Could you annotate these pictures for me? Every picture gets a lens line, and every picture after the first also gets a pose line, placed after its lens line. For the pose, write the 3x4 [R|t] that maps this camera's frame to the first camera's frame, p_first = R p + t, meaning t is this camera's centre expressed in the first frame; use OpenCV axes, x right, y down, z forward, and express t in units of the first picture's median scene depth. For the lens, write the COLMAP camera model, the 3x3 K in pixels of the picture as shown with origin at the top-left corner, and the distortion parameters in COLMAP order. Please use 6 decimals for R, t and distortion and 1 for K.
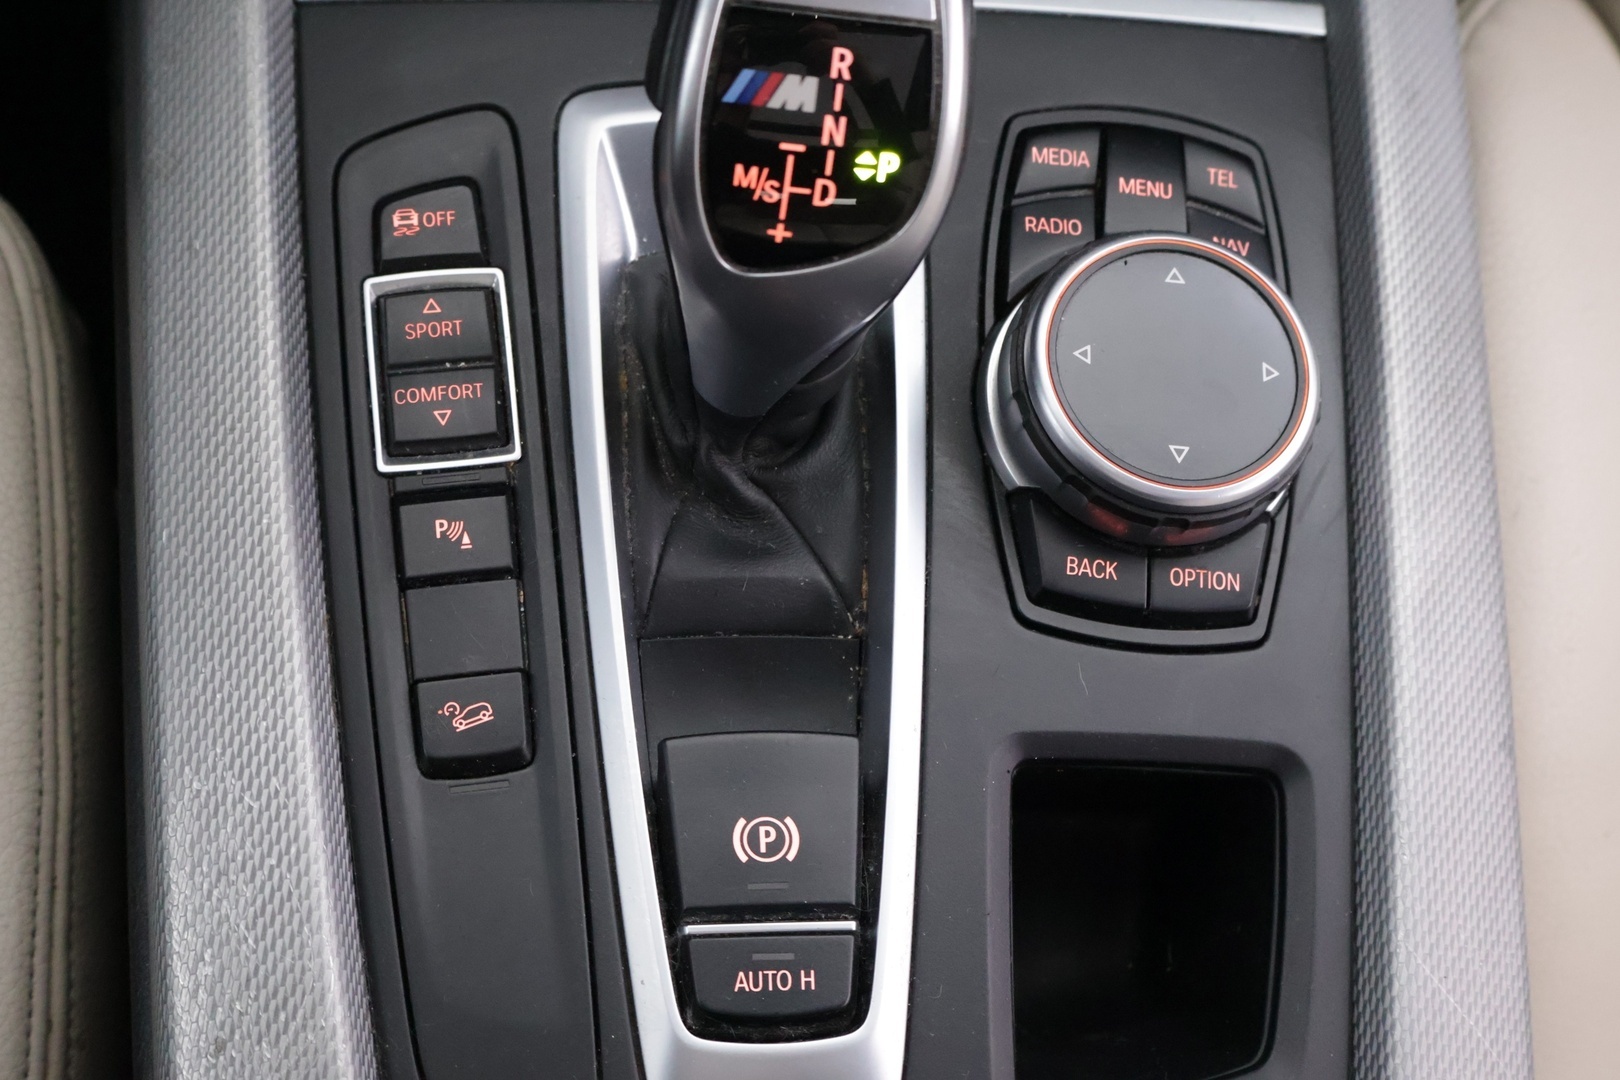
lens RADIAL K [[2338.7, 0, 809.5], [0, 2338.7, 540.3], [0, 0, 1]] dist [0.027693, 0.000000]
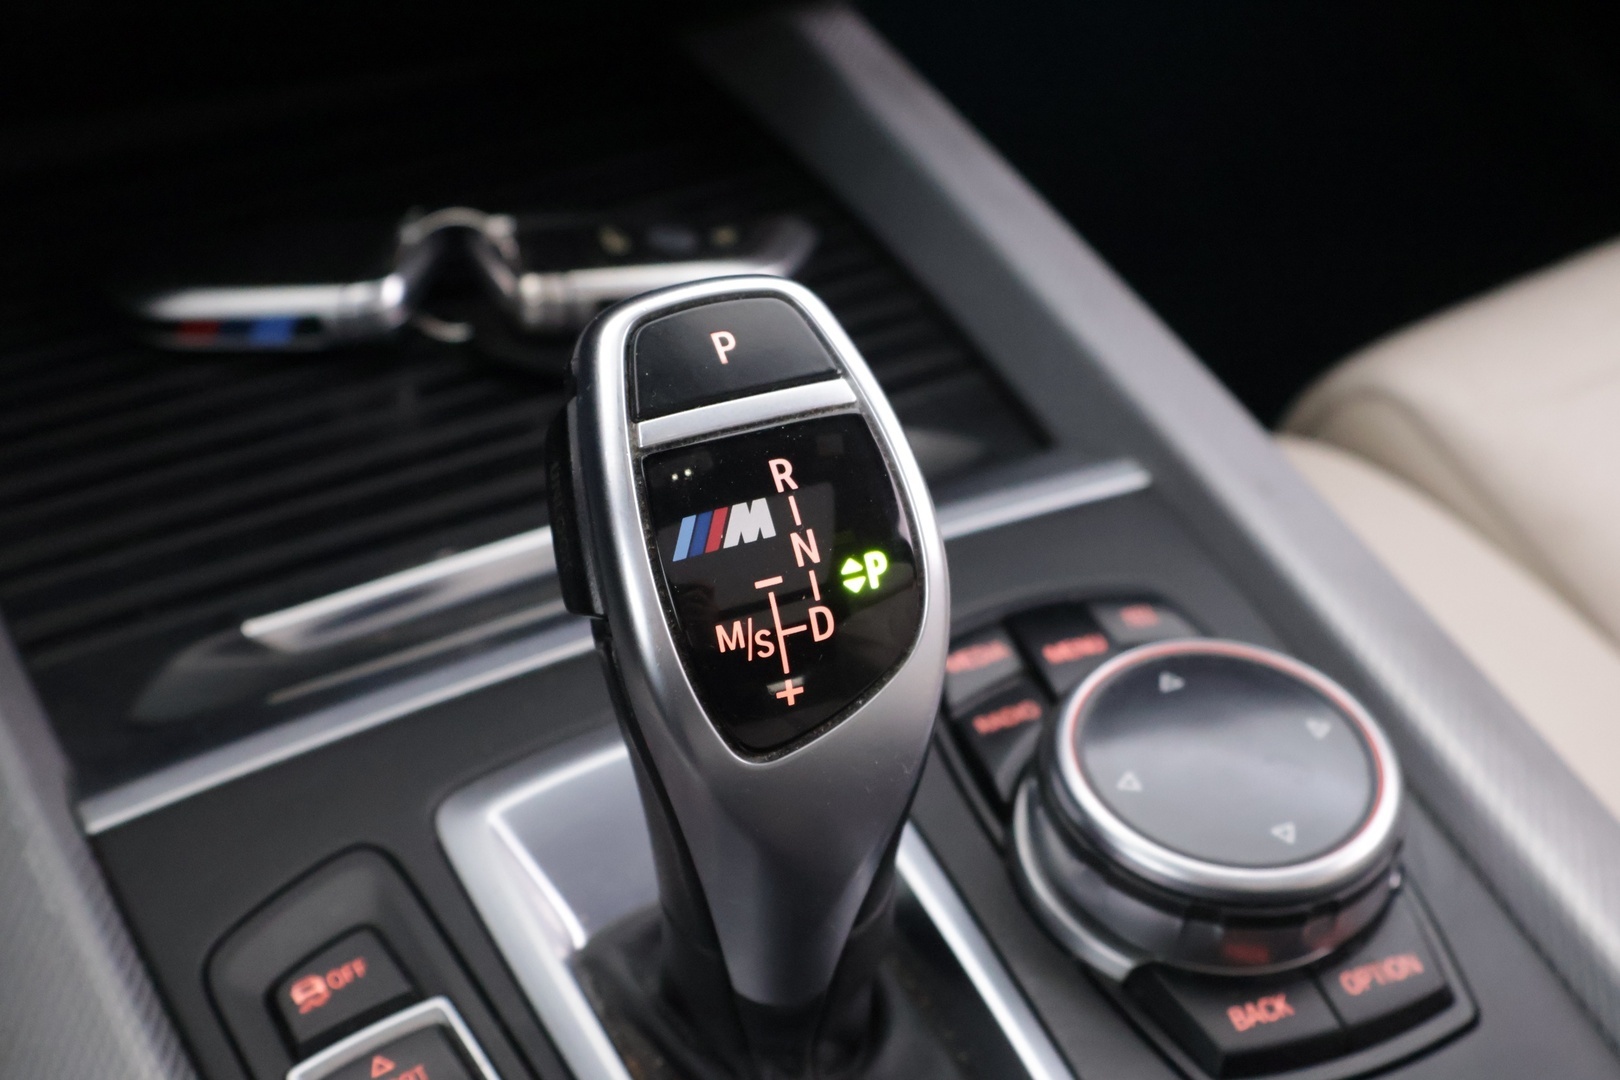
lens RADIAL K [[2338.7, 0, 809.6], [0, 2338.7, 539.8], [0, 0, 1]] dist [0.027693, 0.000000]
pose [[0.900365, -0.349254, 0.259548, -0.184290], [0.430113, 0.804689, -0.409242, 0.152852], [-0.065926, 0.480102, 0.874732, 0.220234]]
